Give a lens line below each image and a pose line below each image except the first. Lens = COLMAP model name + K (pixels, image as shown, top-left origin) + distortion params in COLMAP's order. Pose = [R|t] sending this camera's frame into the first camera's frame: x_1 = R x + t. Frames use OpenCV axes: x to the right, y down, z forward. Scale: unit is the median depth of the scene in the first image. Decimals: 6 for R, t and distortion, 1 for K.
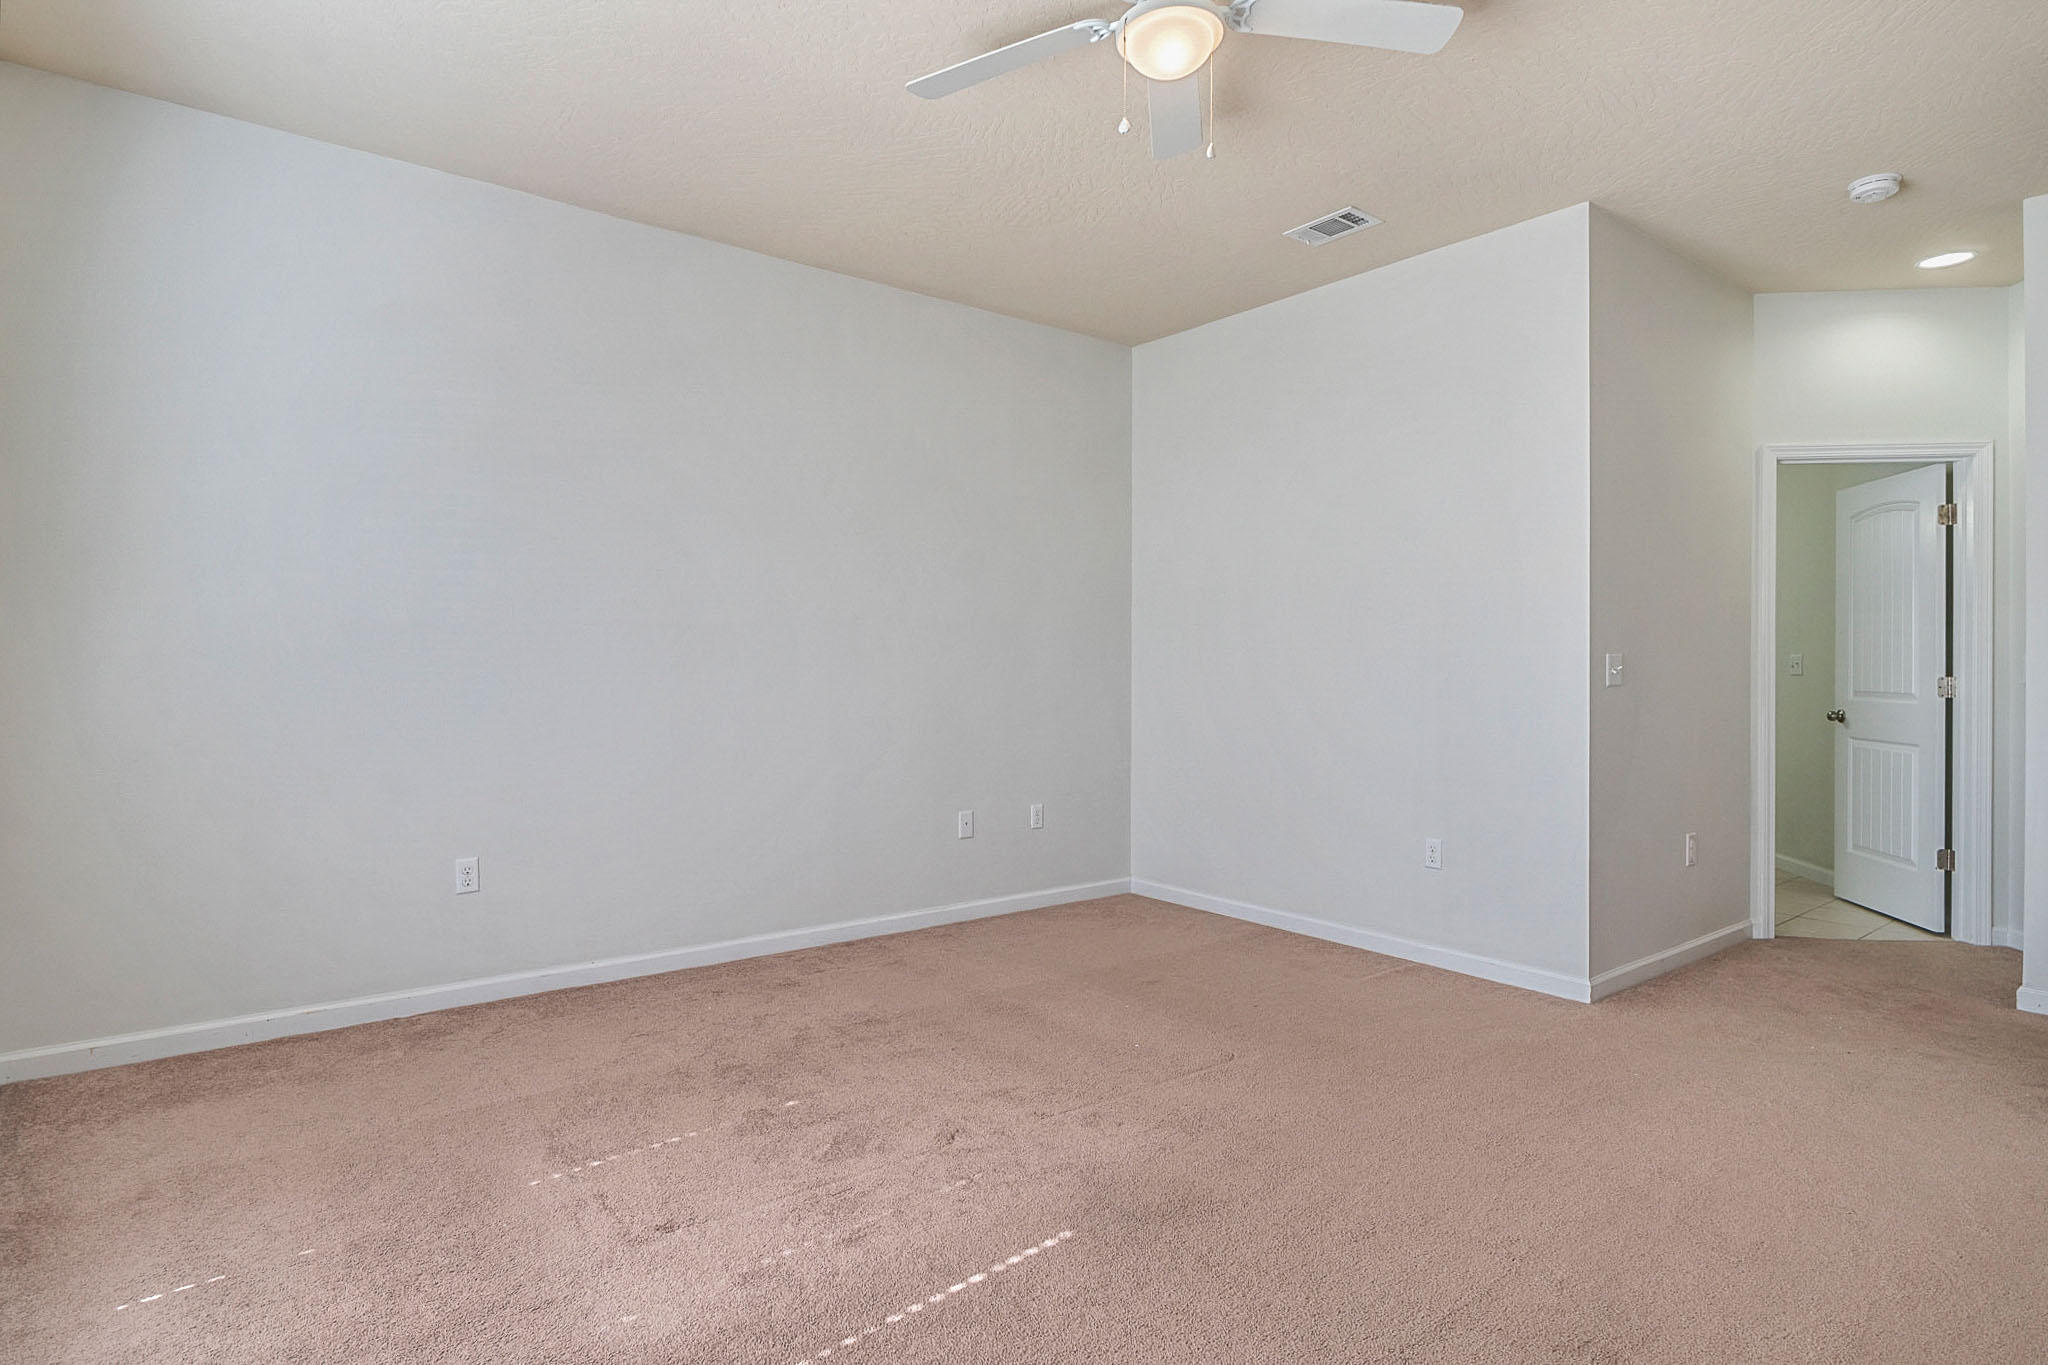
lens RADIAL K [[1084.2, 0, 1024.0], [0, 1084.2, 682.5], [0, 0, 1]] dist [0.002028, 0.000277]
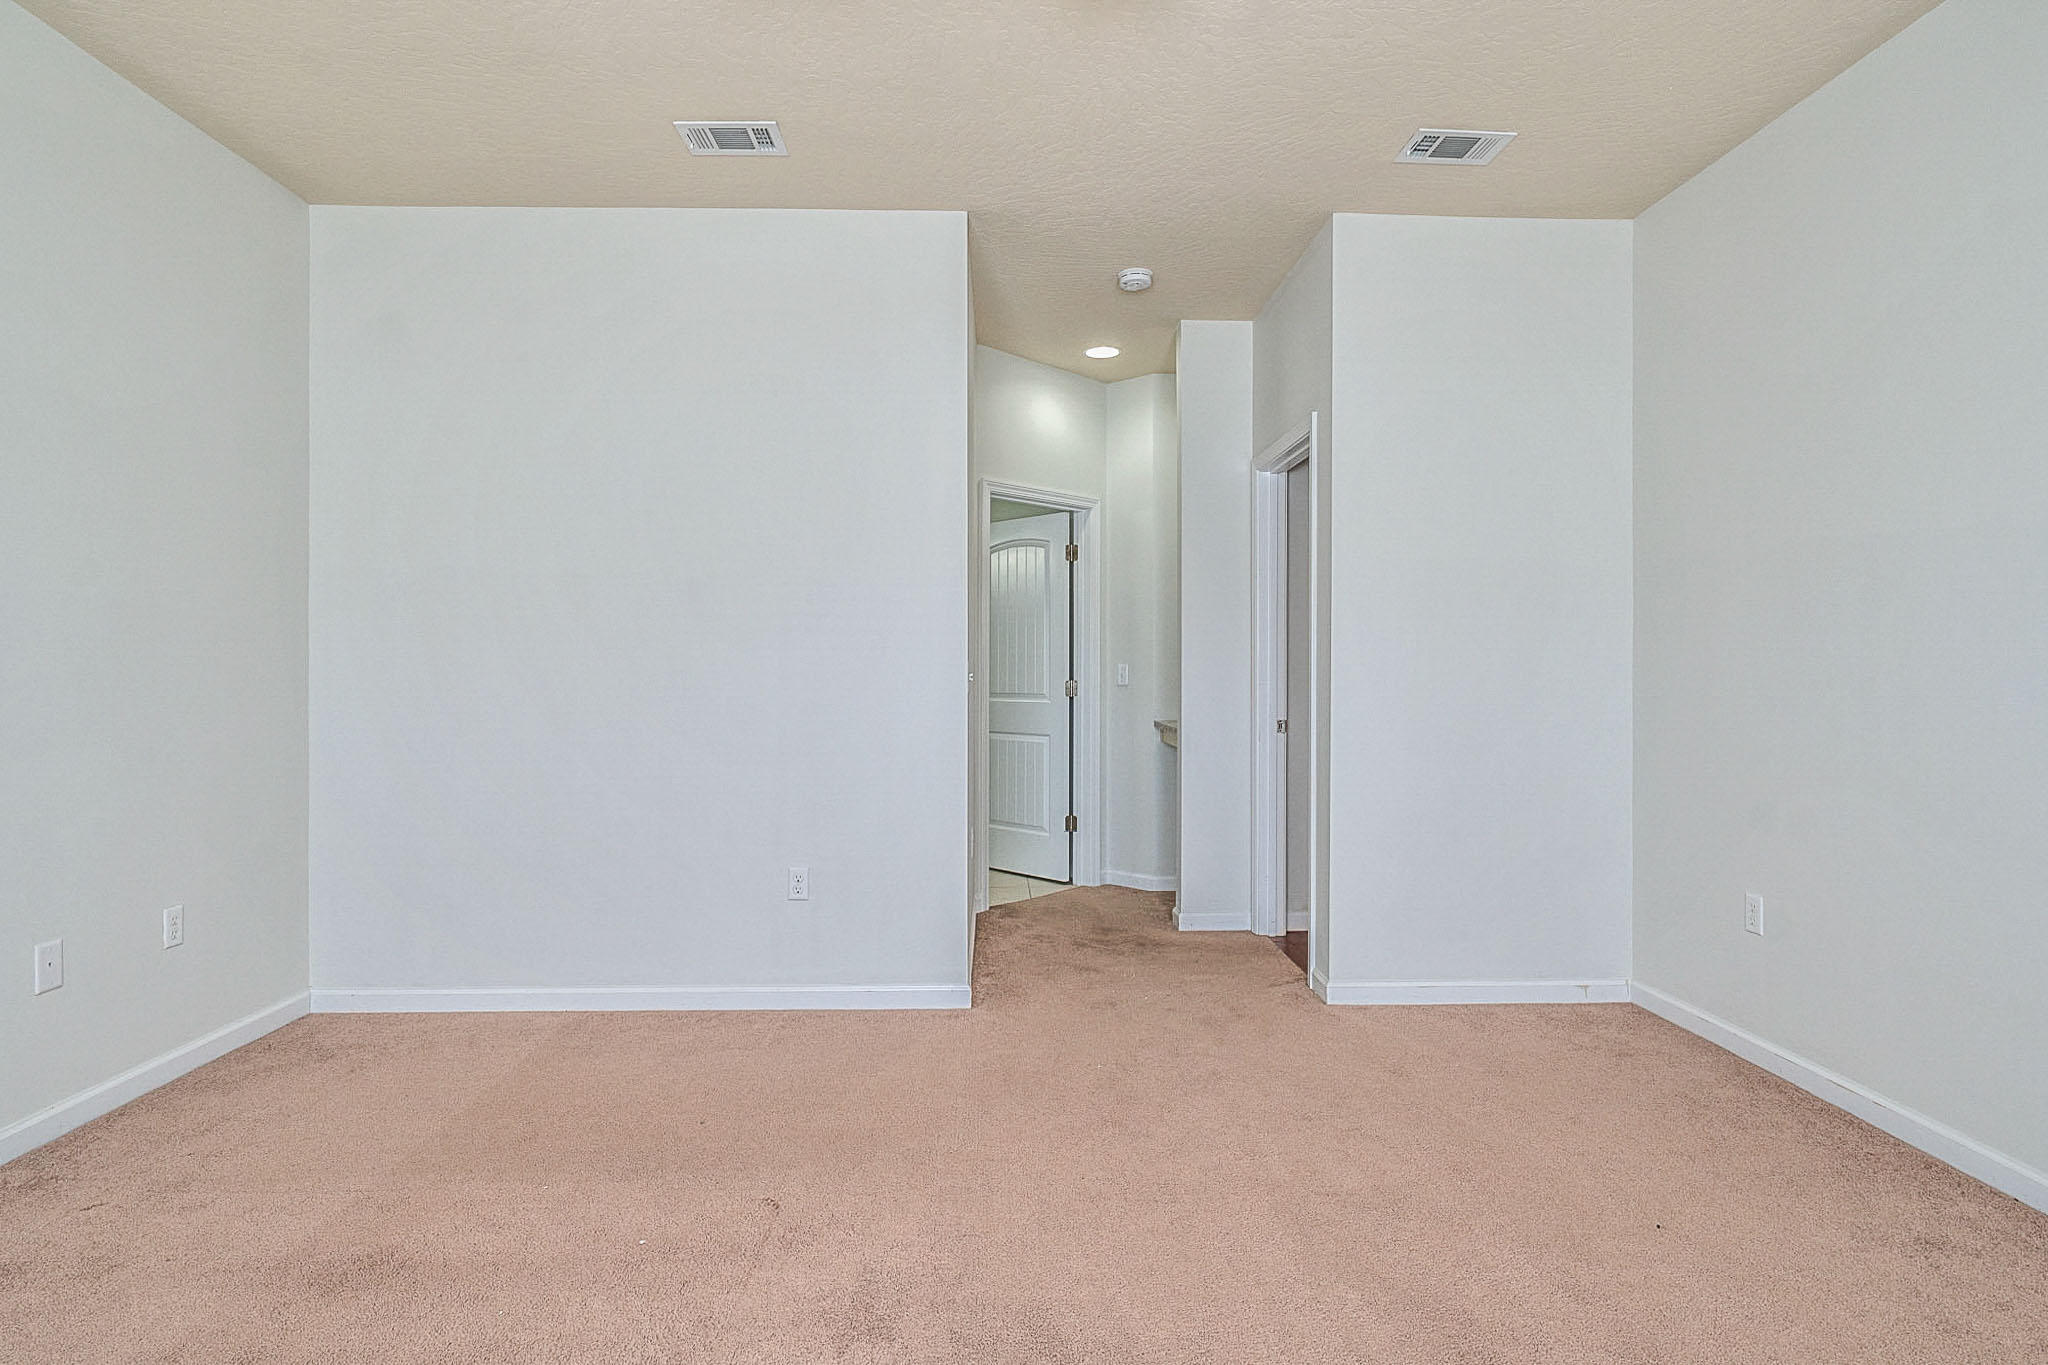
lens RADIAL K [[1084.2, 0, 1024.0], [0, 1084.2, 682.5], [0, 0, 1]] dist [0.002028, 0.000277]
pose [[0.601971, -0.012115, 0.798426, -0.203802], [0.017626, 0.999843, 0.001882, -0.006004], [-0.798323, 0.012940, 0.602090, 0.284012]]
